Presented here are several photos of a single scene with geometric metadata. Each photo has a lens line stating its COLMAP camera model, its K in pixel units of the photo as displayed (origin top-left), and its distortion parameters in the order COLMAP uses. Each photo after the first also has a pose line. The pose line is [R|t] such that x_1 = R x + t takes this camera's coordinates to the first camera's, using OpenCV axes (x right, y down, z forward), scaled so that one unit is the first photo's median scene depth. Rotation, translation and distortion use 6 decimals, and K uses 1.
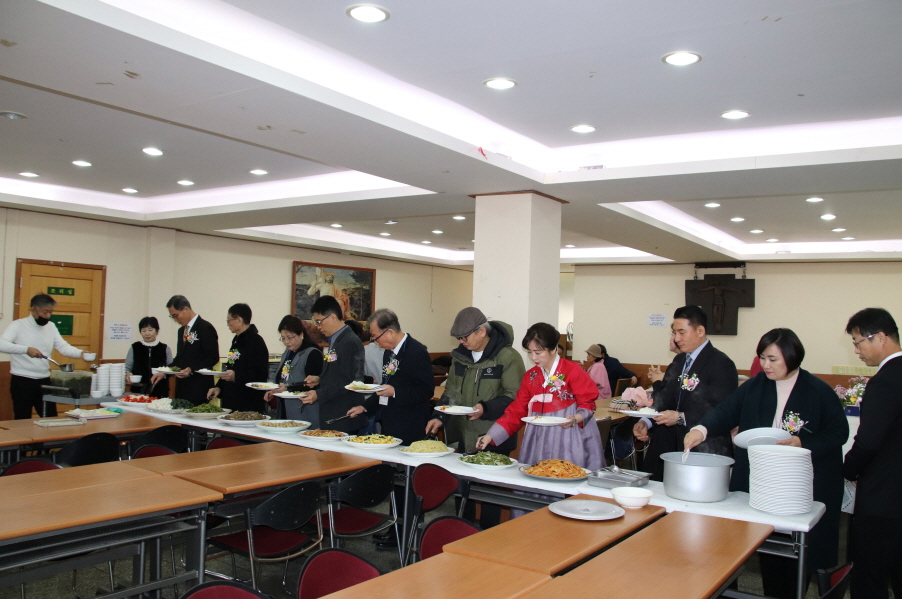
lens RADIAL K [[754.1, 0, 458.3], [0, 754.1, 300.7], [0, 0, 1]] dist [-0.155867, 0.122139]
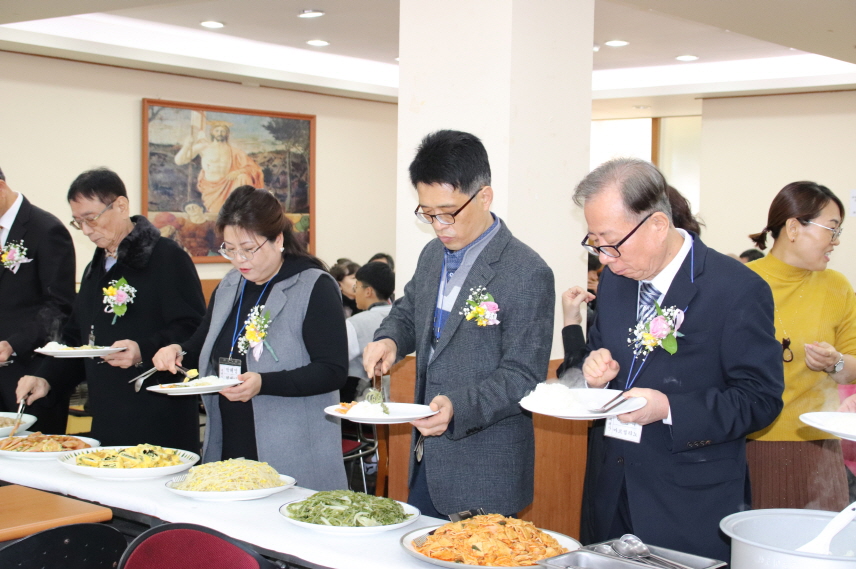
lens RADIAL K [[1290.9, 0, 430.0], [0, 1290.9, 287.1], [0, 0, 1]] dist [0.068769, 0.160958]
pose [[0.995252, -0.008236, -0.096982, 0.092478], [0.015607, 0.997024, 0.075491, 0.018229], [0.096072, -0.076646, 0.992419, 0.165706]]
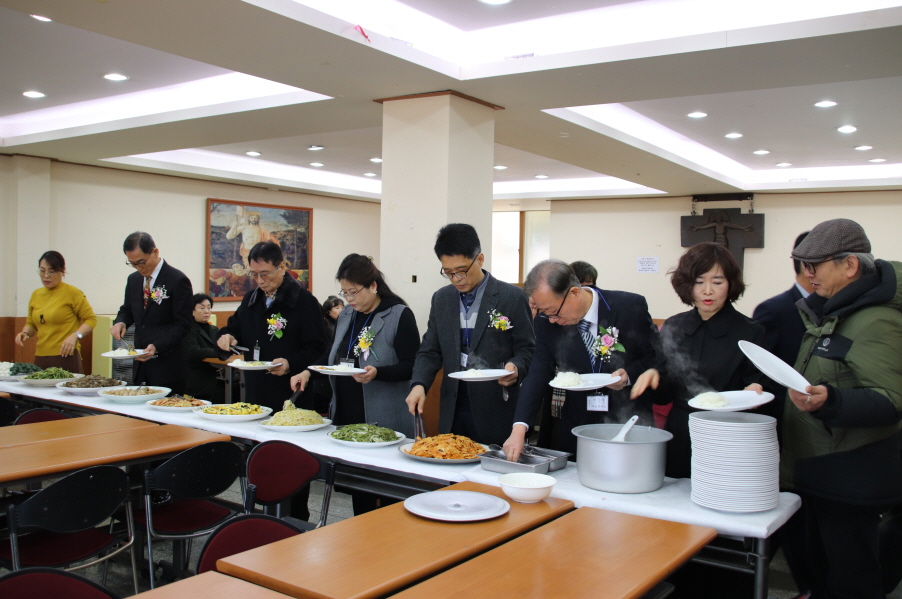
lens RADIAL K [[847.9, 0, 451.0], [0, 847.9, 299.5], [0, 0, 1]] dist [-0.122302, 0.136204]
pose [[0.999935, -0.010916, -0.003140, 0.076407], [0.011071, 0.998437, 0.054787, 0.016772], [0.002537, -0.054818, 0.998493, 0.086702]]
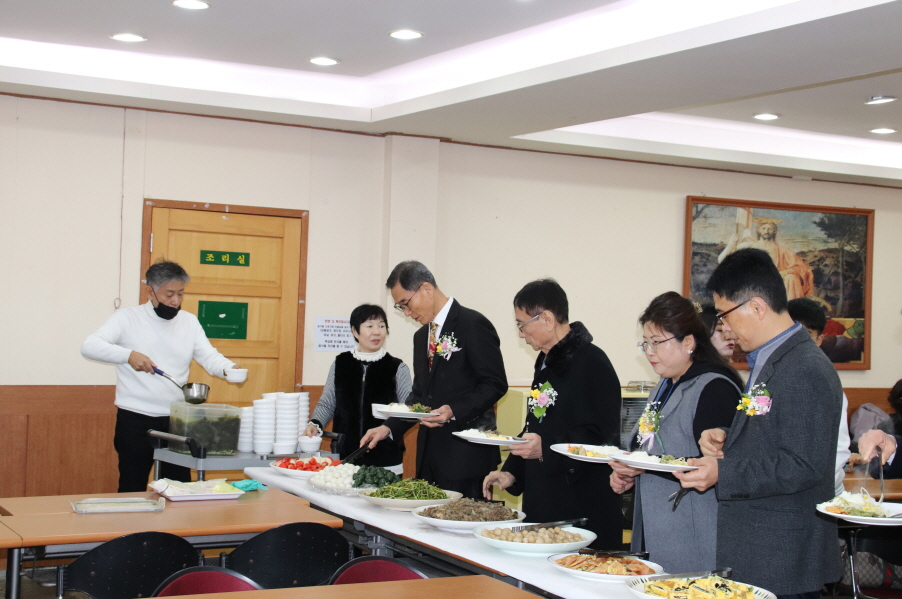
lens RADIAL K [[1360.3, 0, 453.1], [0, 1360.3, 302.2], [0, 0, 1]] dist [0.068769, 0.160958]
pose [[0.893707, -0.000979, -0.448651, 0.067670], [0.005661, 0.999943, 0.009095, 0.012113], [0.448616, -0.010668, 0.893661, 0.172367]]
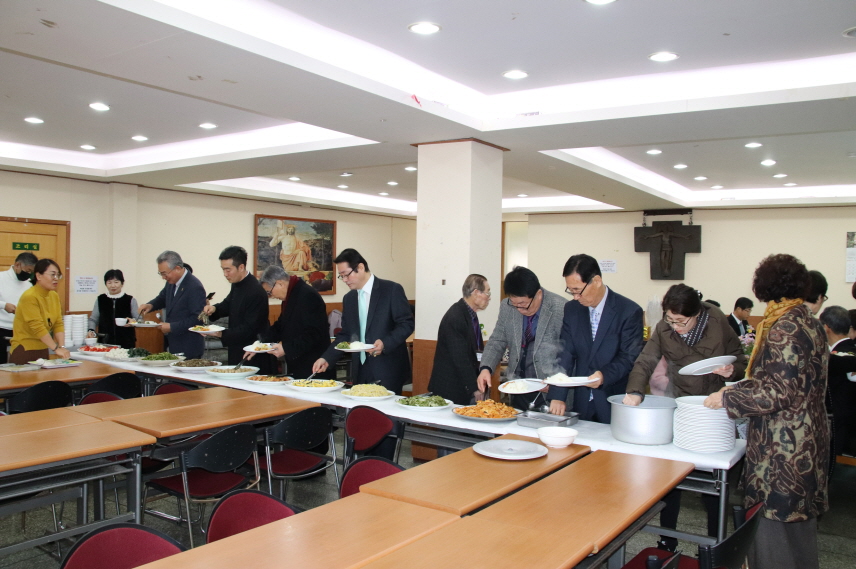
lens RADIAL K [[716.8, 0, 428.0], [0, 716.8, 284.5], [0, 0, 1]] dist [-0.158786, 0.125864]
pose [[0.999895, -0.014266, -0.002450, 0.029399], [0.014362, 0.998877, 0.045154, 0.005356], [0.001803, -0.045184, 0.998977, 0.019574]]
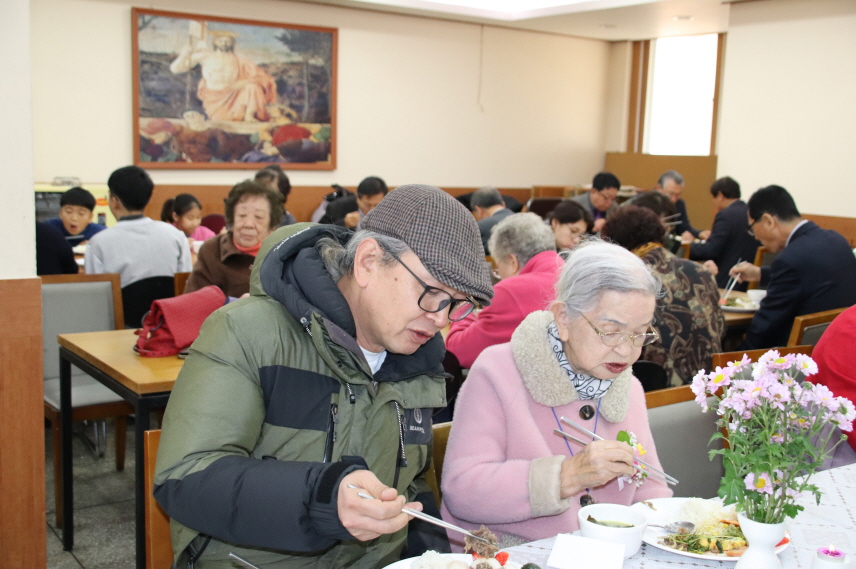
lens RADIAL K [[1016.5, 0, 428.0], [0, 1016.5, 284.5], [0, 0, 1]] dist [-0.000351, 0.021399]
pose [[0.929139, 0.052384, -0.366000, 0.369953], [0.003642, 0.988568, 0.150735, 0.050154], [0.369712, -0.141387, 0.918326, 0.539148]]
